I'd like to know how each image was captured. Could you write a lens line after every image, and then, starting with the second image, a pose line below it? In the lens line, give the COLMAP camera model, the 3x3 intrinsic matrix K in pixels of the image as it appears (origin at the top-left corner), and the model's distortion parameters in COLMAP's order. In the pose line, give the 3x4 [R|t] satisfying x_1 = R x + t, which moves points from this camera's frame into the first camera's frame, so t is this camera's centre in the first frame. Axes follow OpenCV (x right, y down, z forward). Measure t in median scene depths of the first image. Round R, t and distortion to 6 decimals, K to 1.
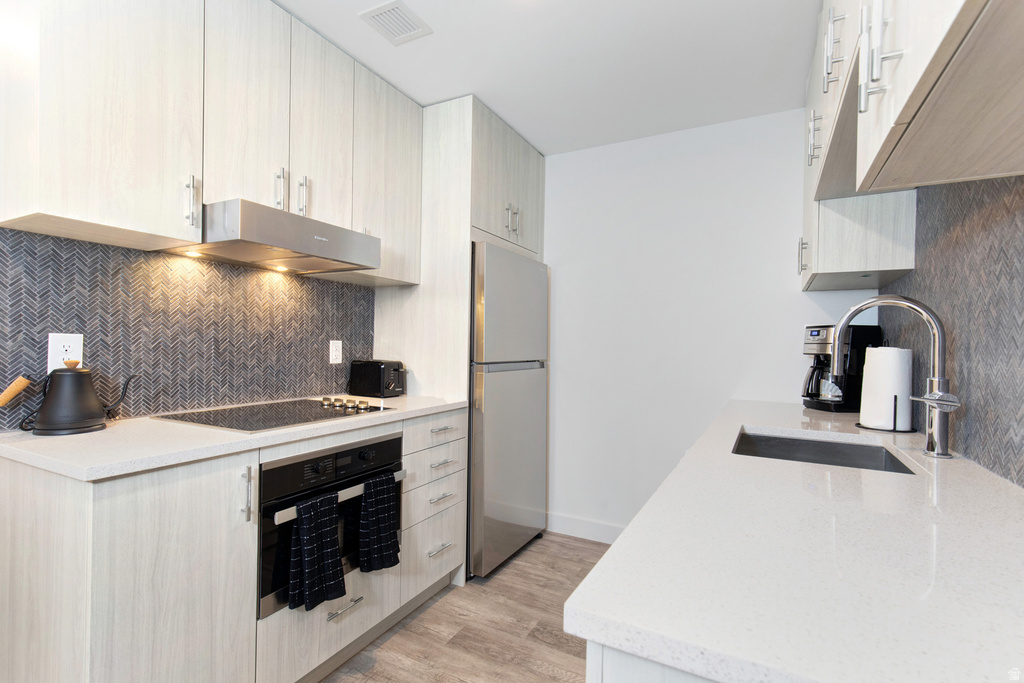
lens RADIAL K [[472.2, 0, 512.6], [0, 472.2, 346.2], [0, 0, 1]] dist [-0.000339, -0.000593]
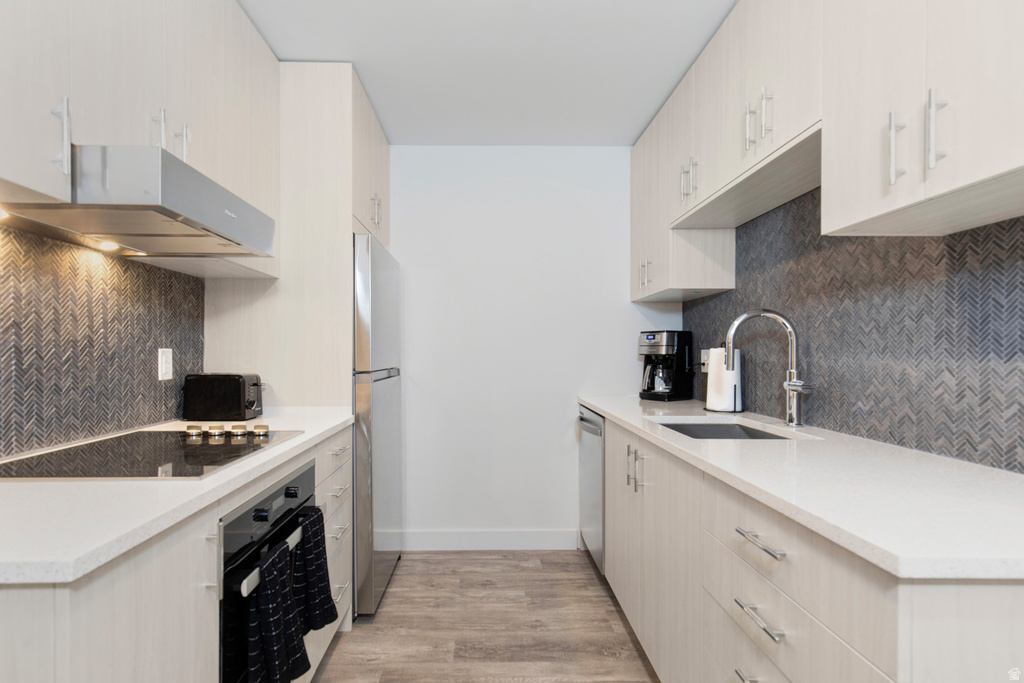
lens RADIAL K [[502.4, 0, 482.2], [0, 502.4, 352.7], [0, 0, 1]] dist [0.004135, 0.000036]
pose [[0.878280, -0.017182, 0.477838, -0.375806], [0.014954, 0.999852, 0.008467, -0.005846], [-0.477912, -0.000291, 0.878407, 0.085001]]
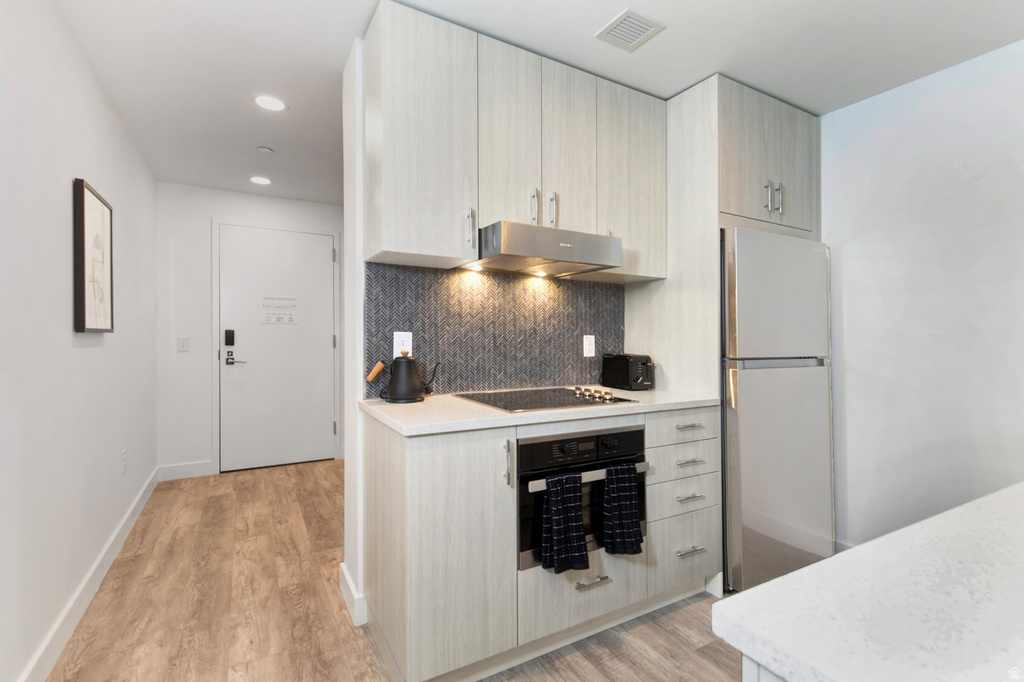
lens RADIAL K [[464.4, 0, 502.3], [0, 464.4, 337.8], [0, 0, 1]] dist [-0.002896, -0.000453]
pose [[0.838652, -0.005501, -0.544640, 0.048806], [0.001976, 0.999973, -0.007057, 0.000623], [0.544664, 0.004842, 0.838640, -0.006972]]
